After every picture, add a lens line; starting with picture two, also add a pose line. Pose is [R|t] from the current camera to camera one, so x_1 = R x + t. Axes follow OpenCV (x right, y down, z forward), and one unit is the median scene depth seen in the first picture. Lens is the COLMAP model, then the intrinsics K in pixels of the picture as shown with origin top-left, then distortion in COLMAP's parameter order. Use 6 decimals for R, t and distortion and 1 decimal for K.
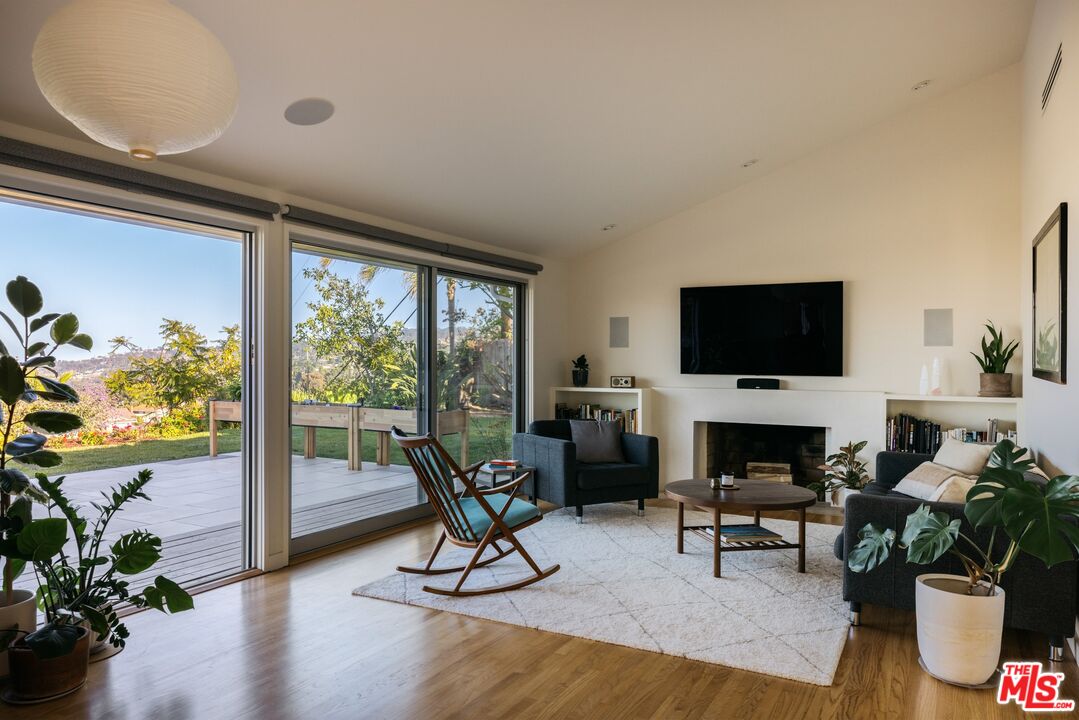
lens RADIAL K [[768.8, 0, 538.4], [0, 768.8, 363.0], [0, 0, 1]] dist [0.042069, 0.003007]
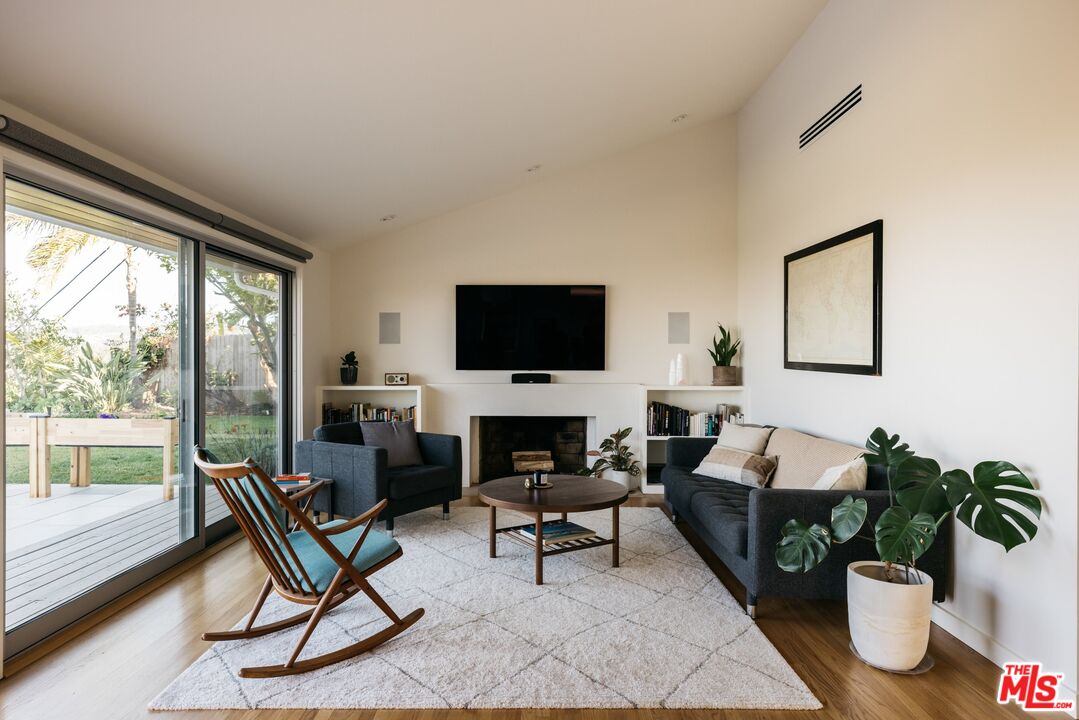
lens RADIAL K [[647.5, 0, 540.4], [0, 647.5, 359.6], [0, 0, 1]] dist [0.010794, 0.000715]
pose [[0.882976, -0.006732, 0.469370, -0.125679], [0.006211, 0.999977, 0.002659, -0.001385], [-0.469377, 0.000567, 0.882997, 0.211478]]
